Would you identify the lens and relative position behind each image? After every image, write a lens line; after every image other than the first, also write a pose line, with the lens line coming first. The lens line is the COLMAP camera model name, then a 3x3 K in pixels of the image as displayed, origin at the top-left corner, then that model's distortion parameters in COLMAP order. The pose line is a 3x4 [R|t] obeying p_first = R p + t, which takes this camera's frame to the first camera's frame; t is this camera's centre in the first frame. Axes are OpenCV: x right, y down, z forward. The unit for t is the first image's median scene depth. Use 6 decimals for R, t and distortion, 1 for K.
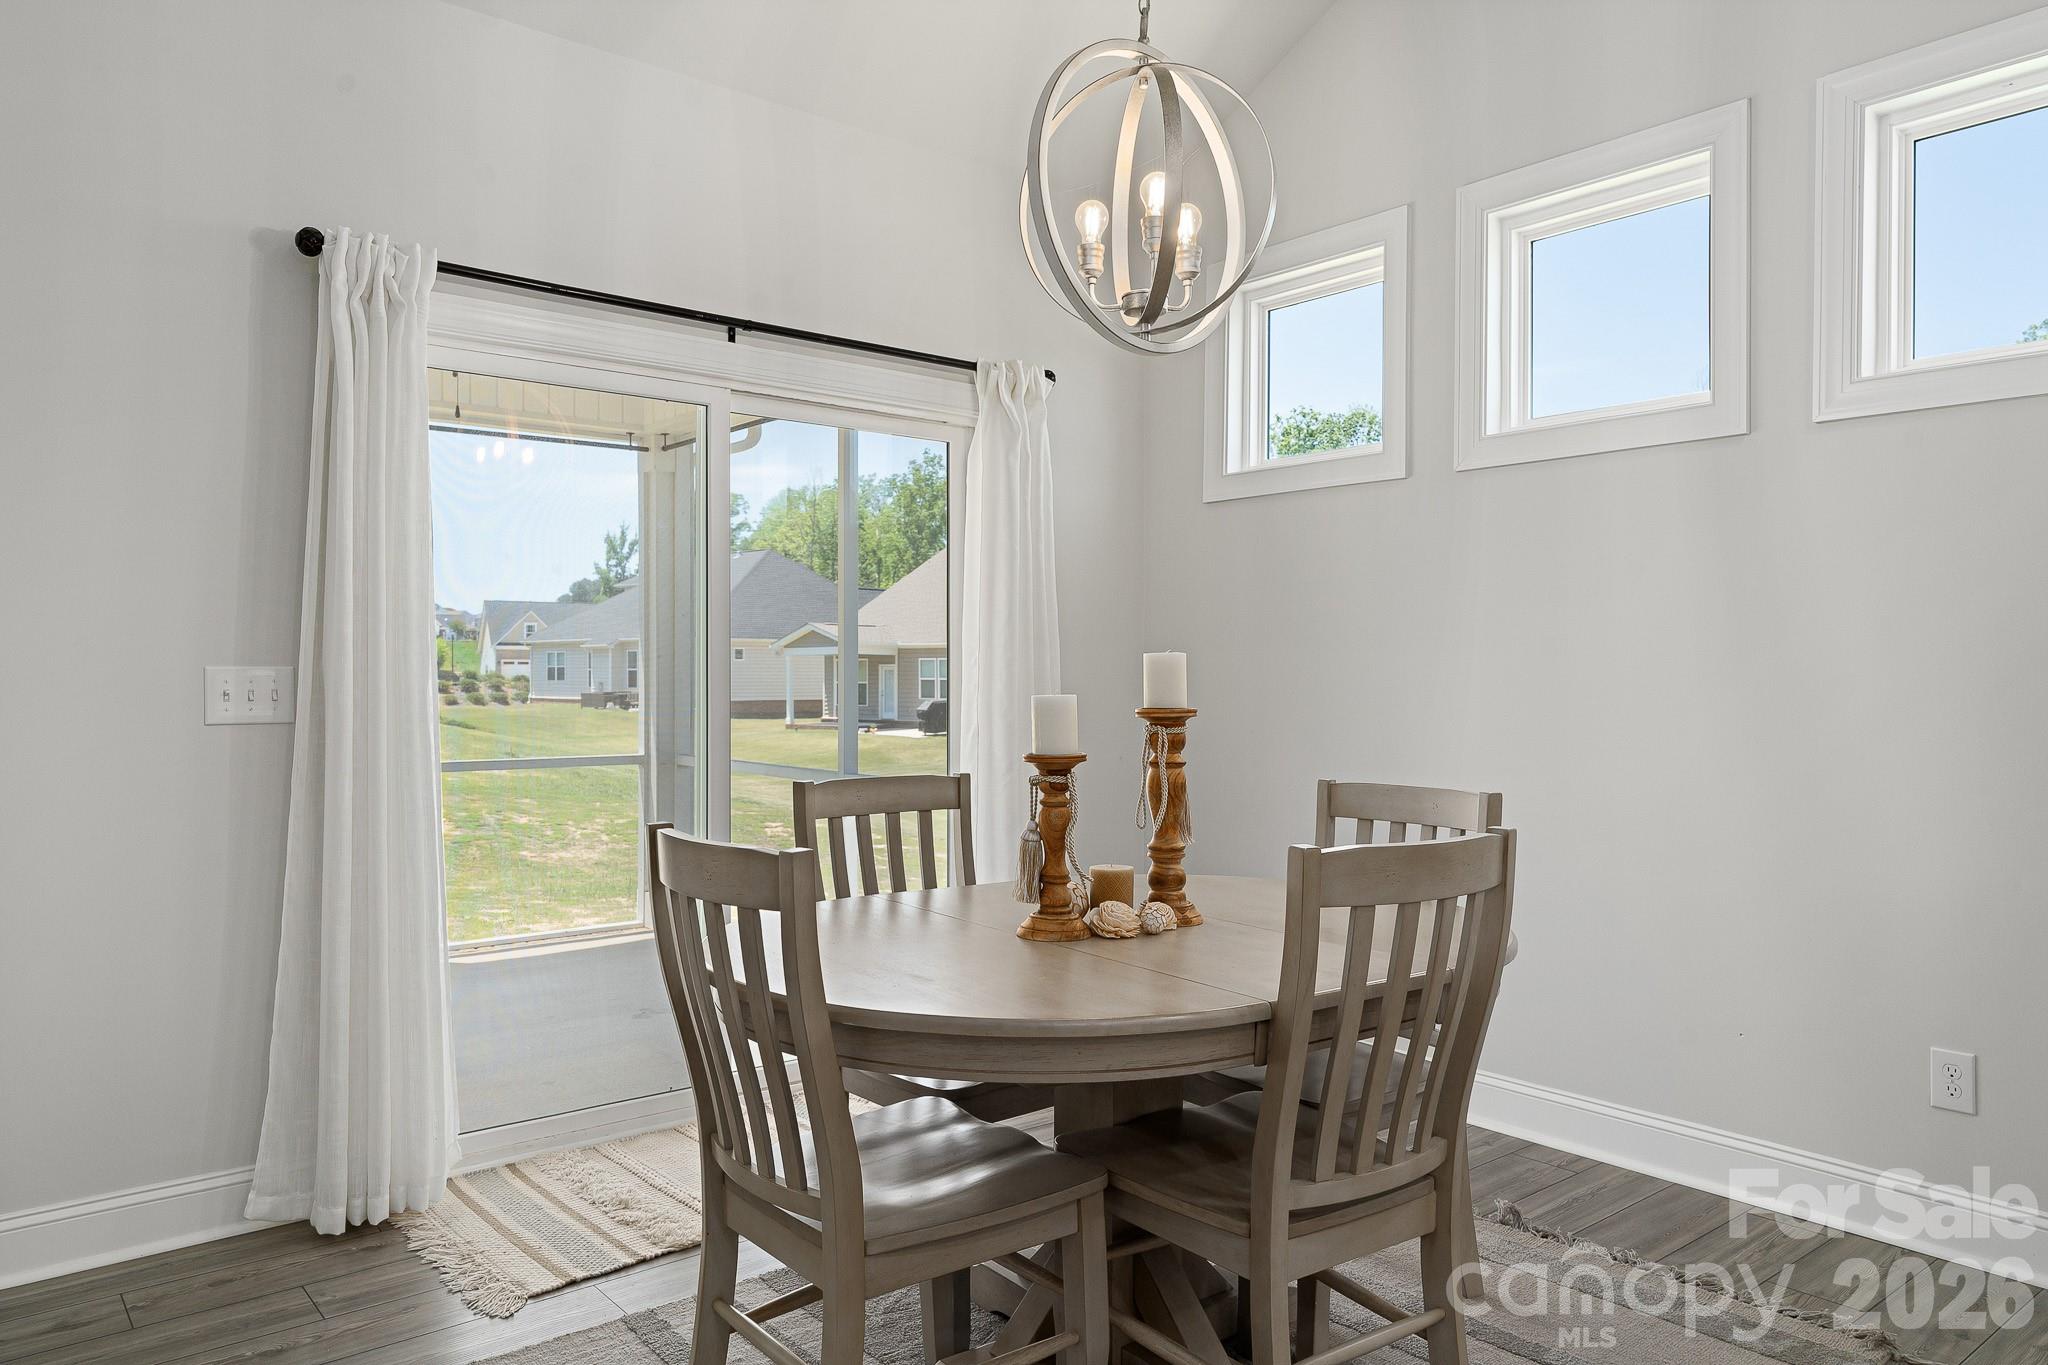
lens RADIAL K [[1392.7, 0, 1016.8], [0, 1392.7, 676.2], [0, 0, 1]] dist [-0.000363, 0.000174]
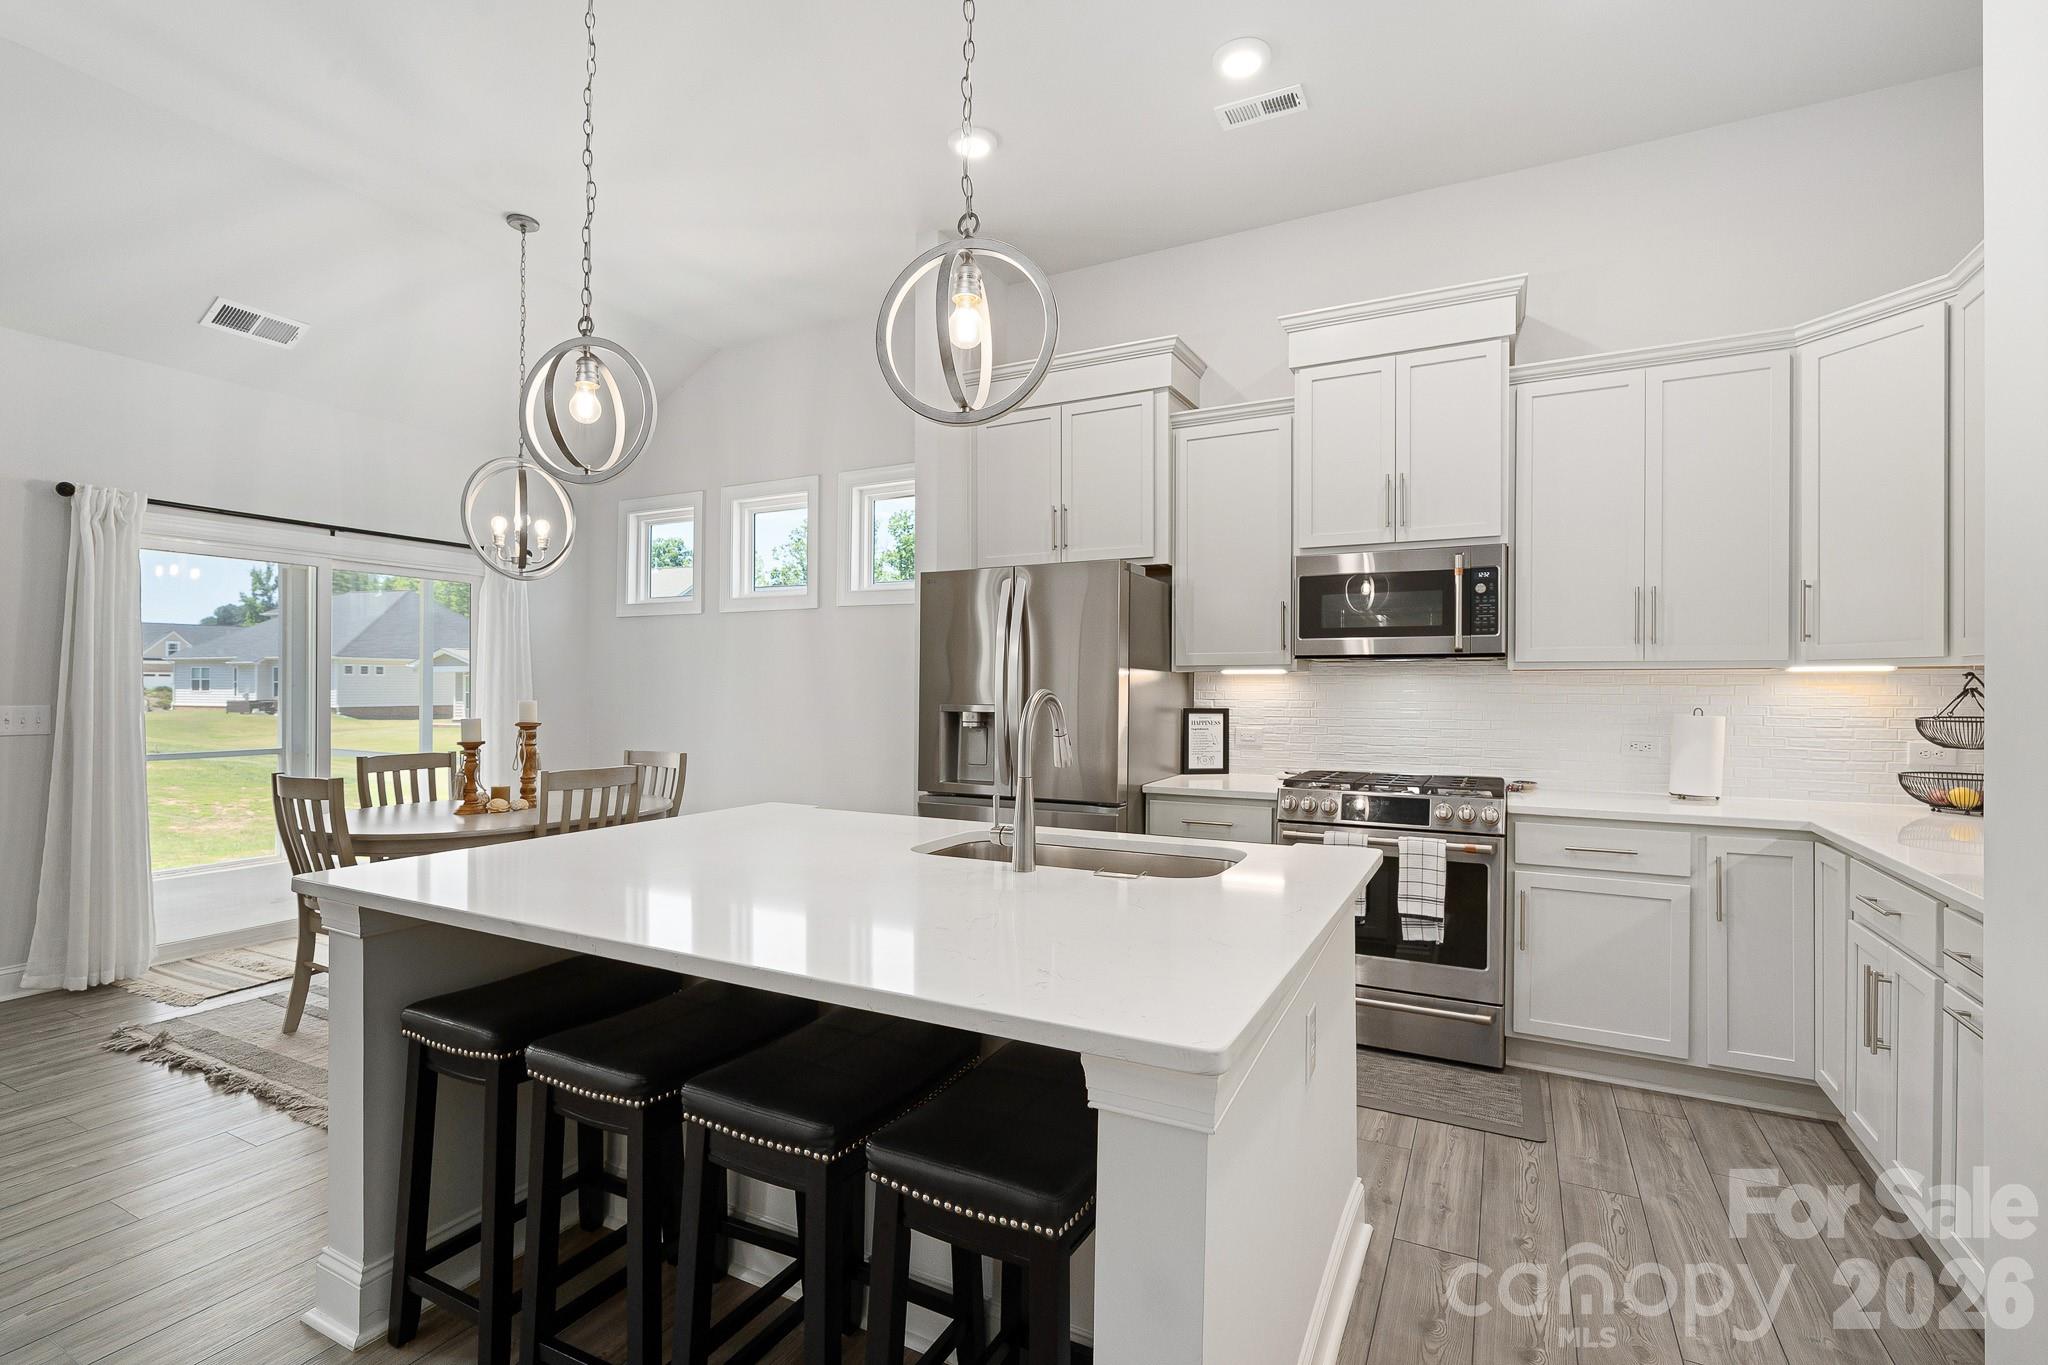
lens RADIAL K [[931.8, 0, 1024.6], [0, 931.8, 680.9], [0, 0, 1]] dist [-0.002367, 0.000033]
pose [[0.918509, 0.003702, 0.395382, 0.217512], [-0.001356, 0.999980, -0.006213, -0.034899], [-0.395397, 0.005170, 0.918496, -0.737350]]
